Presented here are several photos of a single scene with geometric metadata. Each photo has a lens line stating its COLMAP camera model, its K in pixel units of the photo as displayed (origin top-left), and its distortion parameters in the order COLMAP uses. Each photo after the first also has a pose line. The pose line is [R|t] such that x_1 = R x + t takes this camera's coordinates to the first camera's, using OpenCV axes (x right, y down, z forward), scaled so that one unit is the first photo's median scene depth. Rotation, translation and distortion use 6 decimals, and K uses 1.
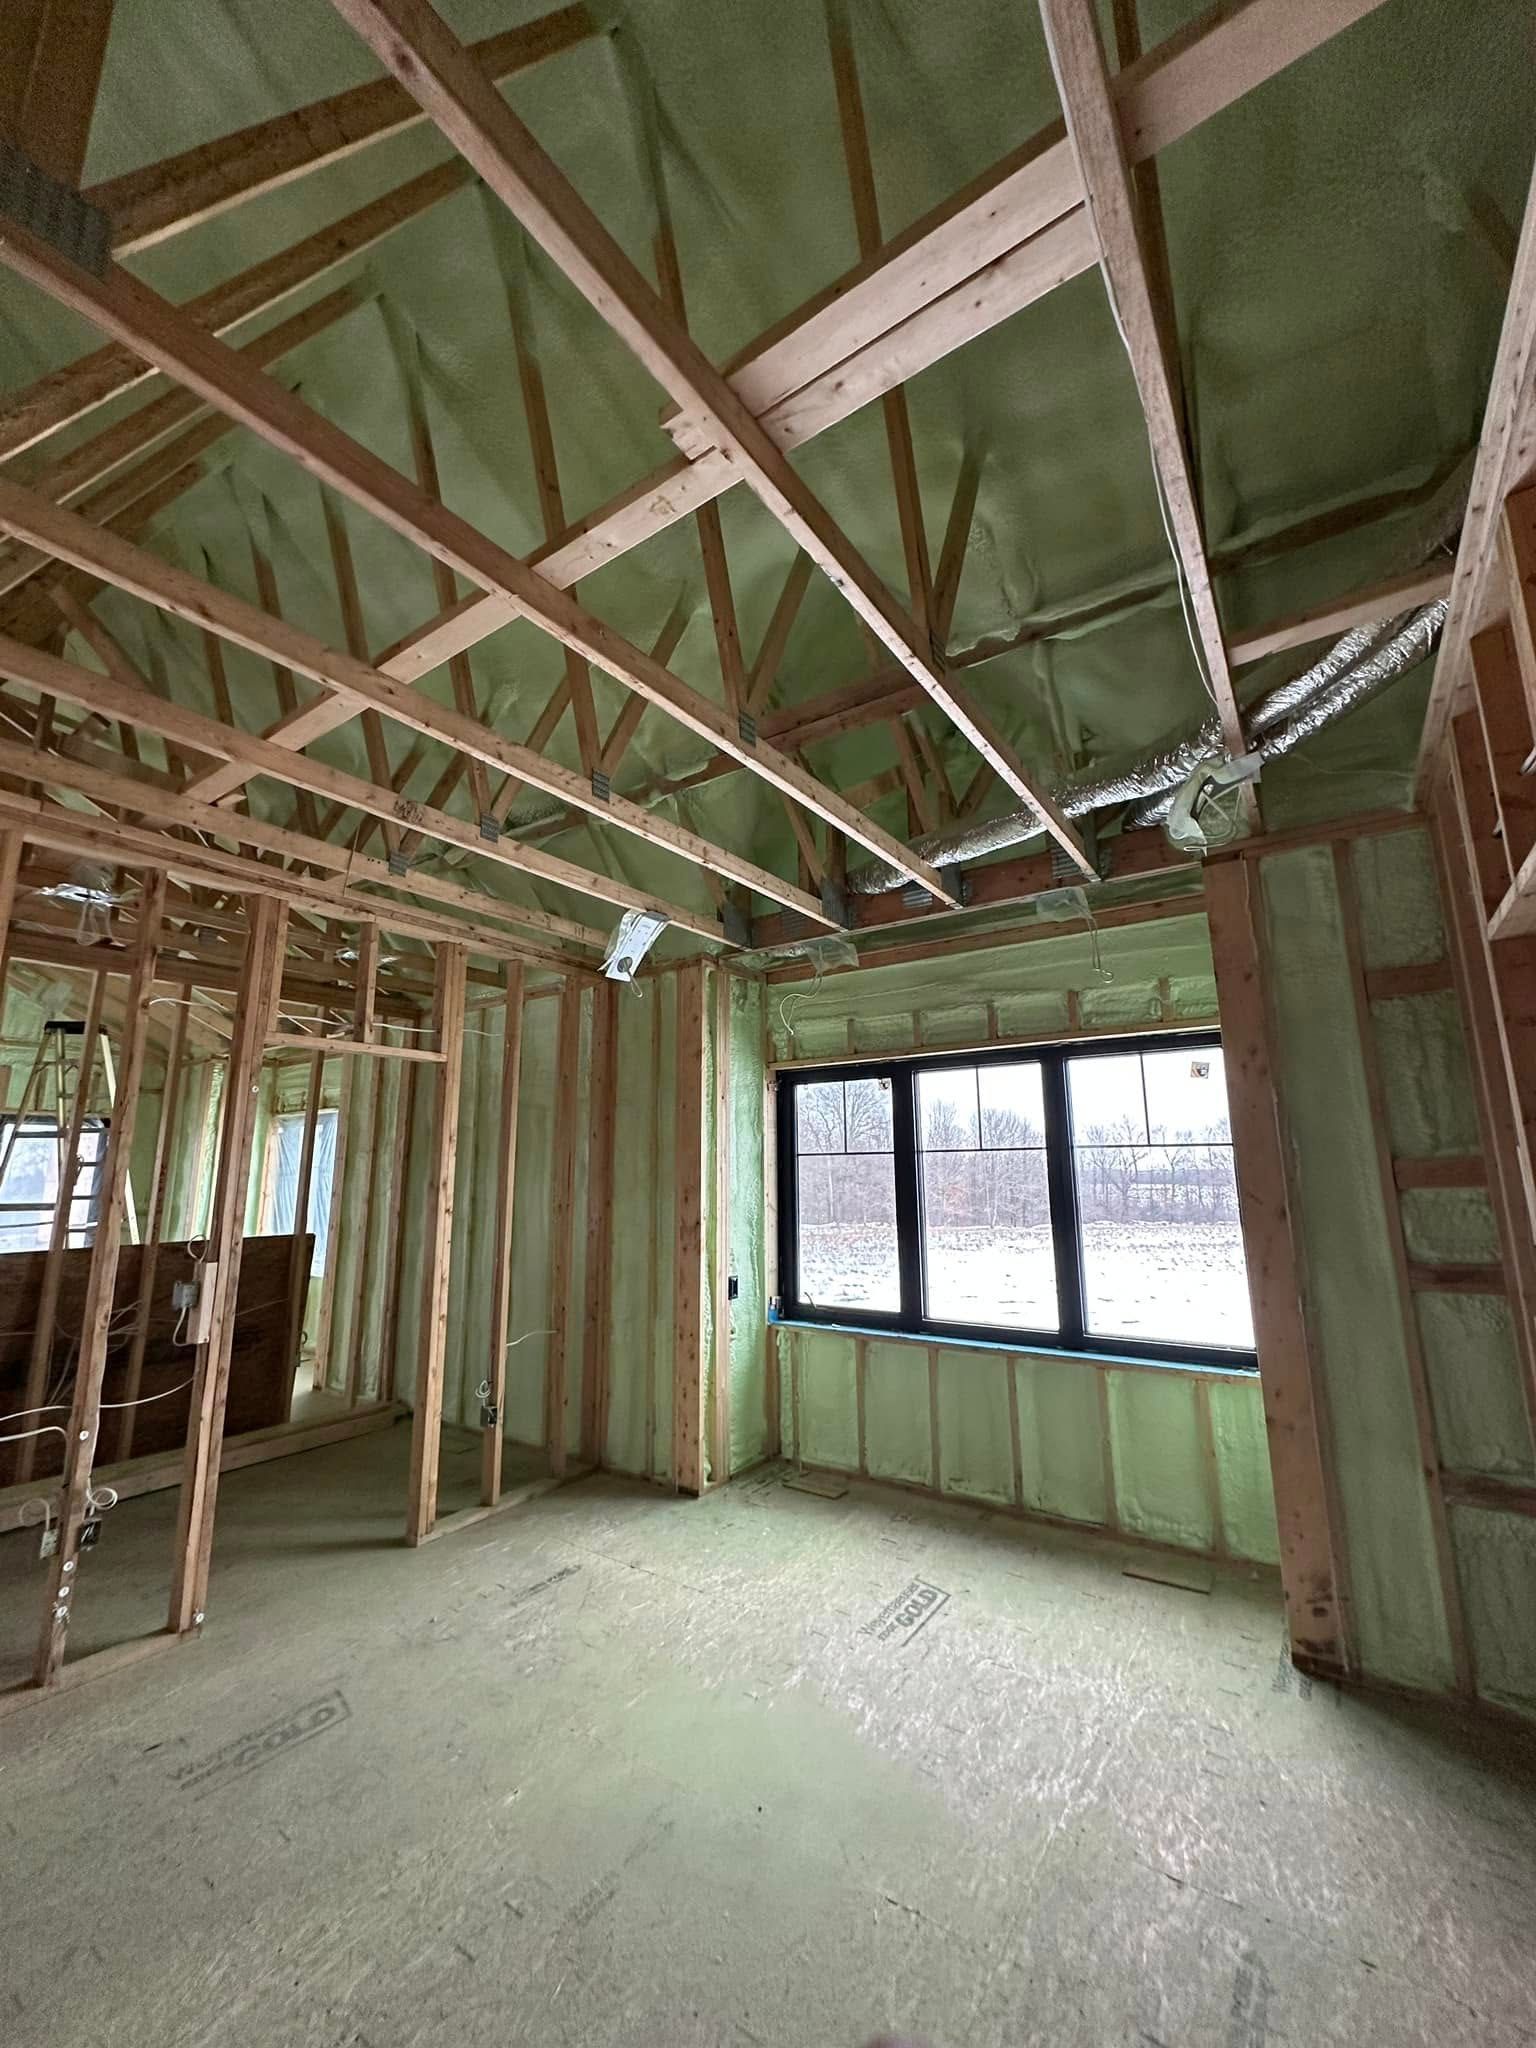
lens RADIAL K [[811.5, 0, 776.5], [0, 811.5, 1021.3], [0, 0, 1]] dist [-0.000163, 0.000912]
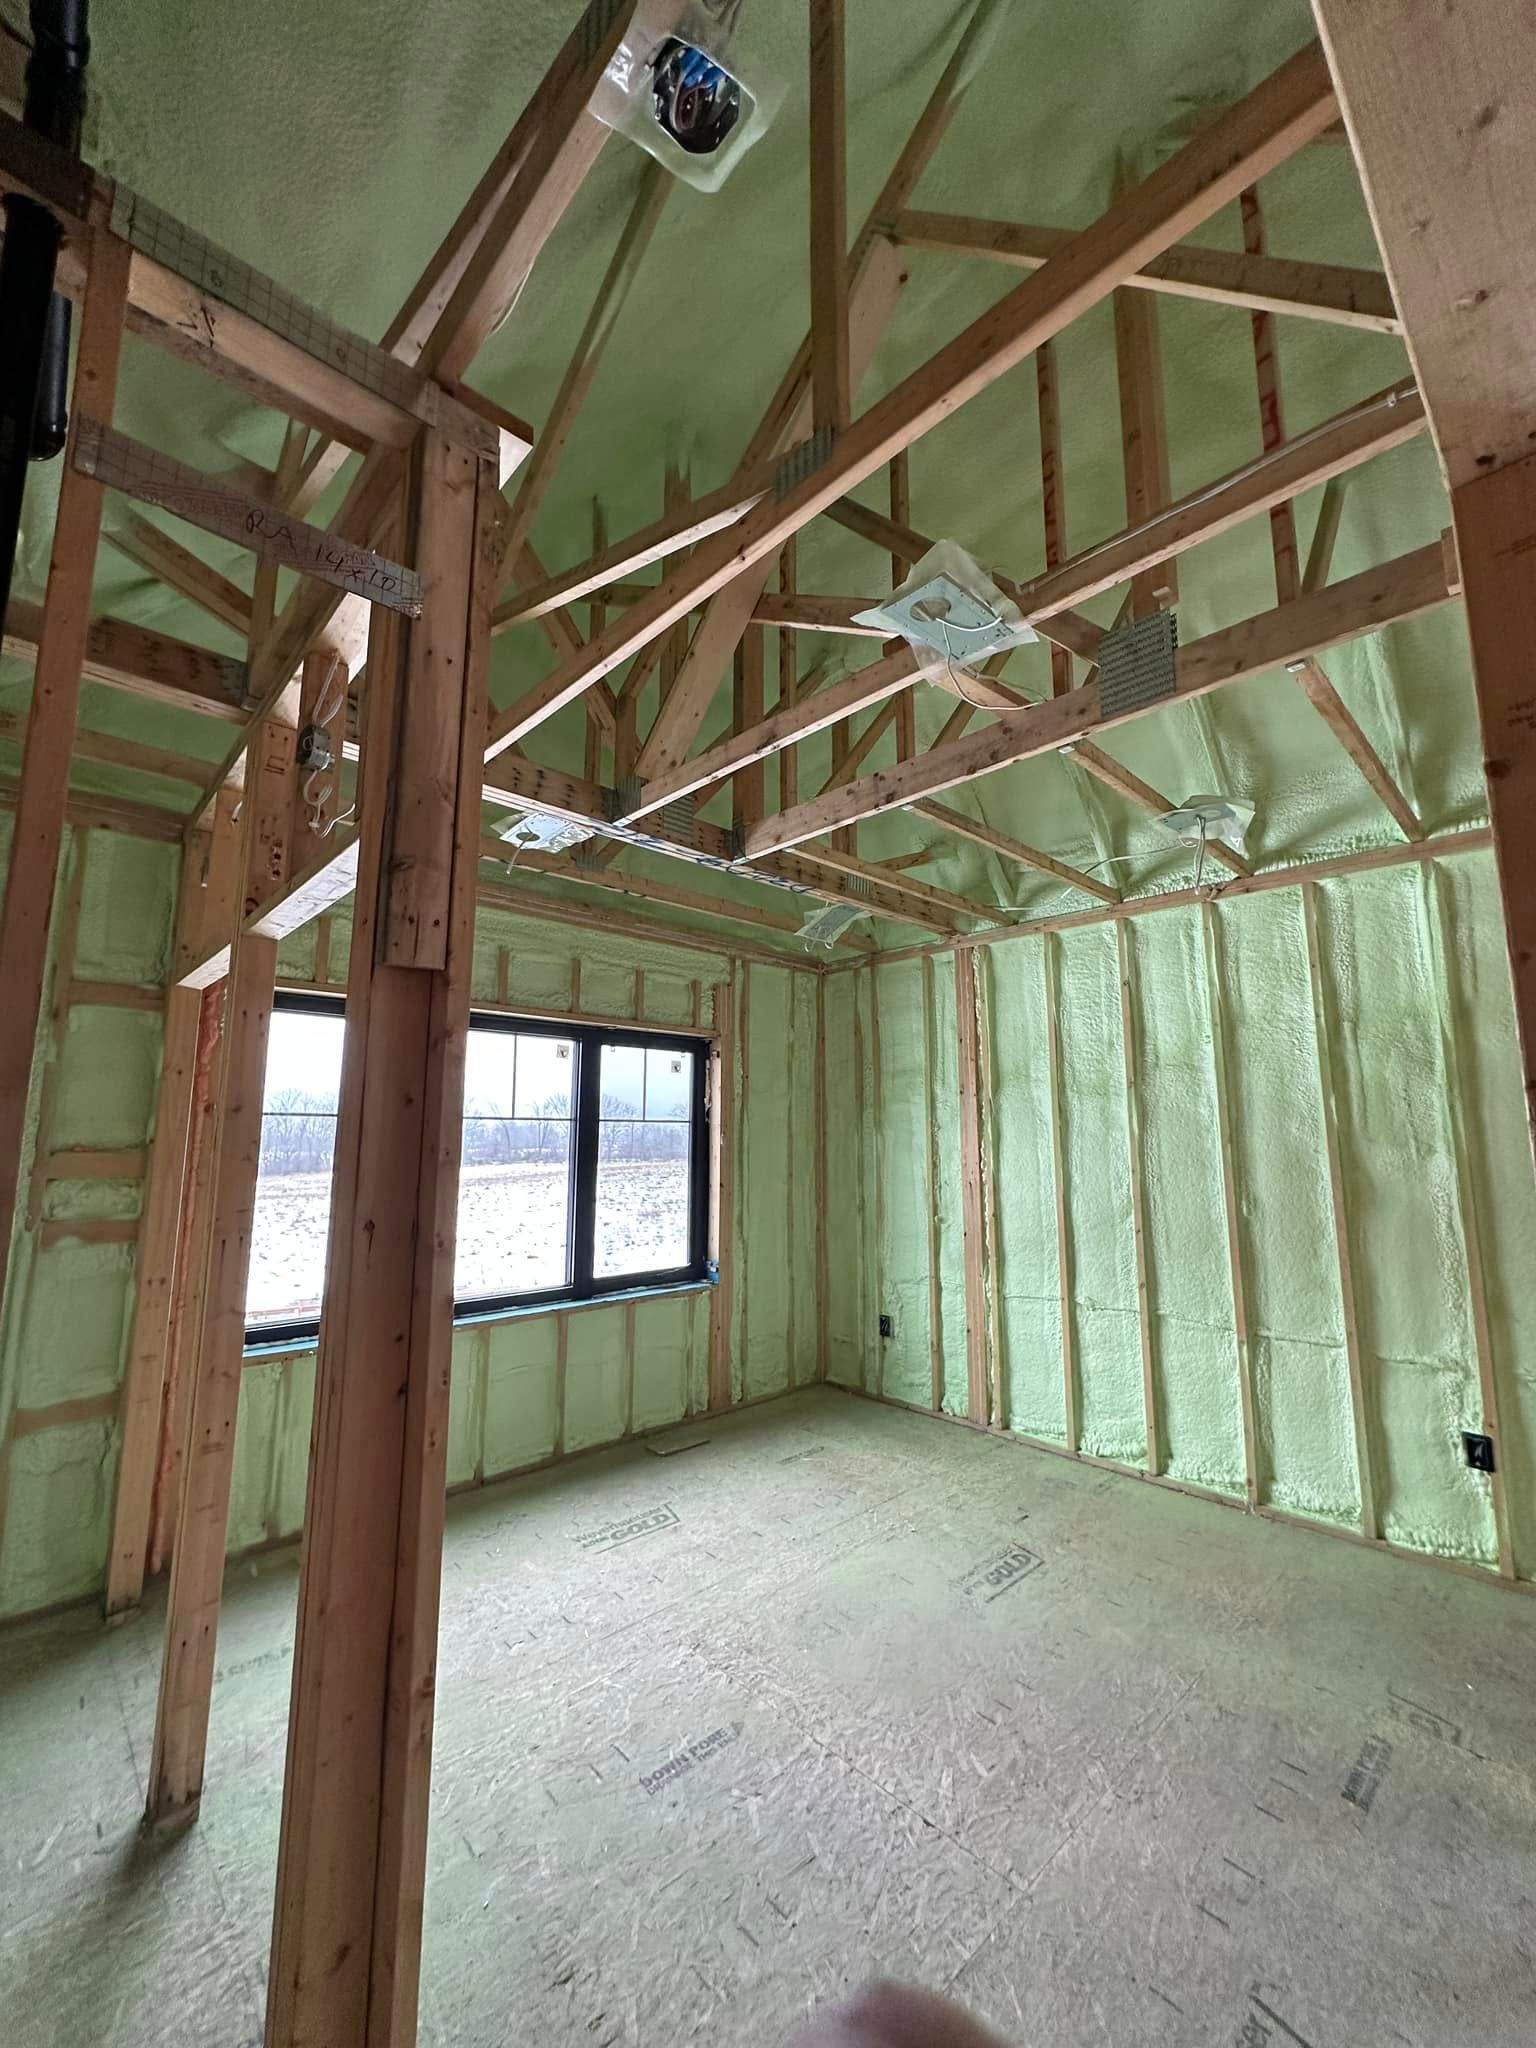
lens RADIAL K [[811.5, 0, 774.5], [0, 811.5, 1017.0], [0, 0, 1]] dist [-0.000163, 0.000912]
pose [[0.194200, 0.153730, 0.968841, -0.685272], [-0.187917, 0.975183, -0.117069, 0.098158], [-0.962795, -0.159327, 0.218269, 0.518077]]
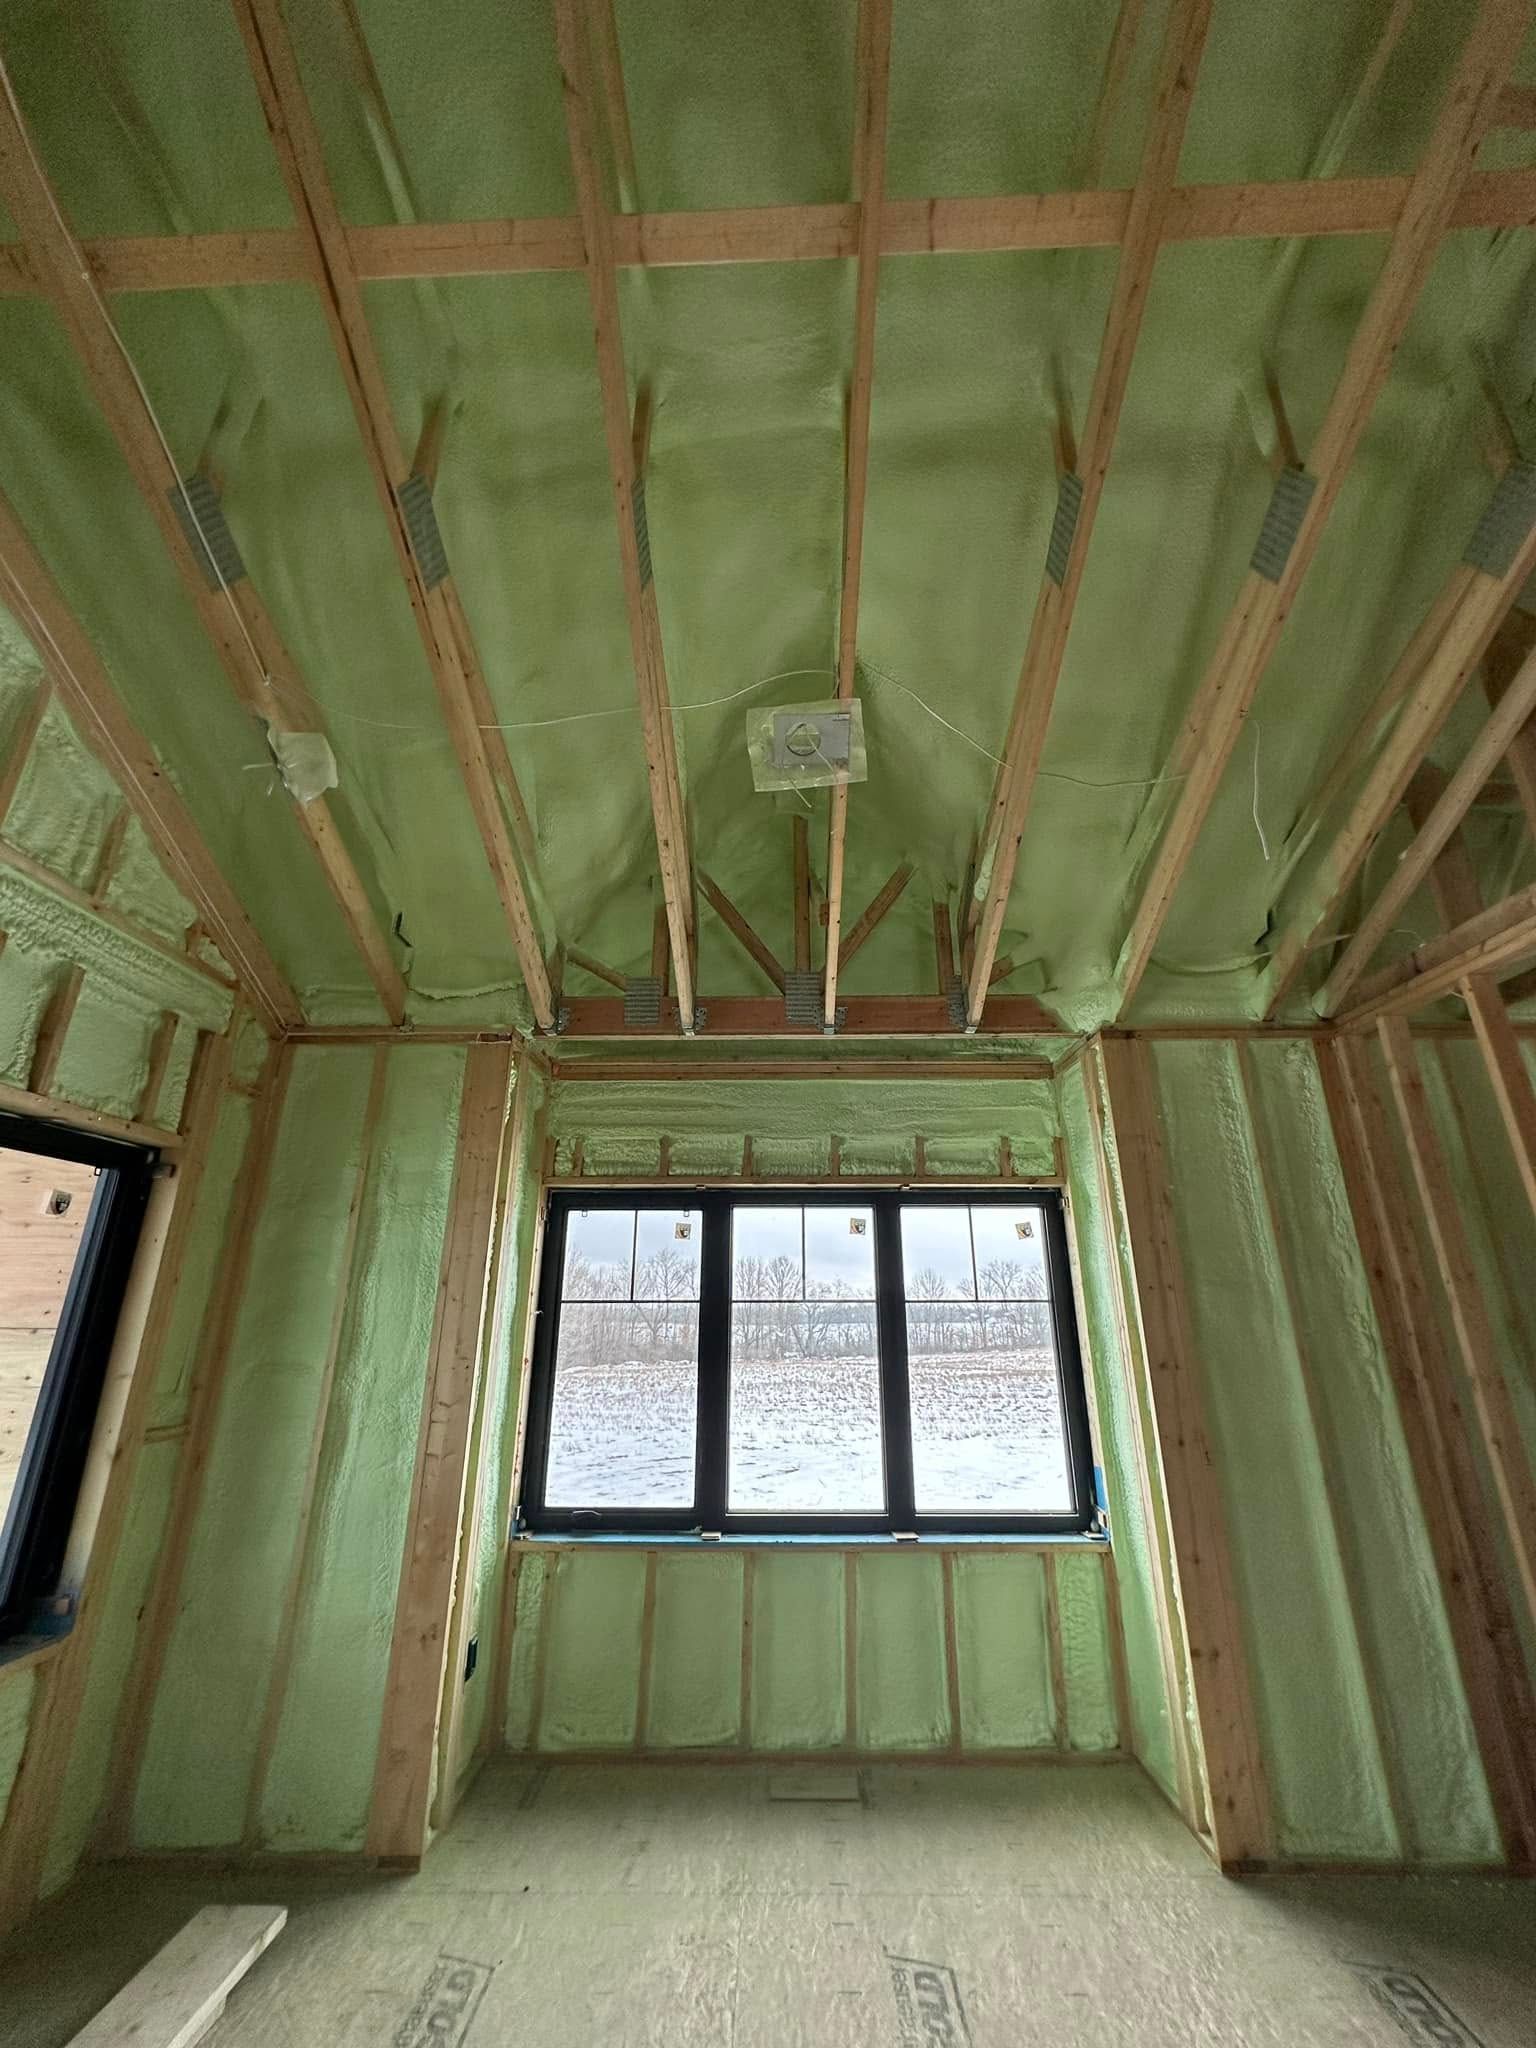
lens RADIAL K [[811.5, 0, 772.2], [0, 811.5, 1032.3], [0, 0, 1]] dist [-0.000163, 0.000912]
pose [[0.824985, 0.196562, 0.529871, -0.320628], [-0.109362, 0.975370, -0.191554, 0.046509], [-0.554472, 0.100081, 0.826162, 0.257991]]
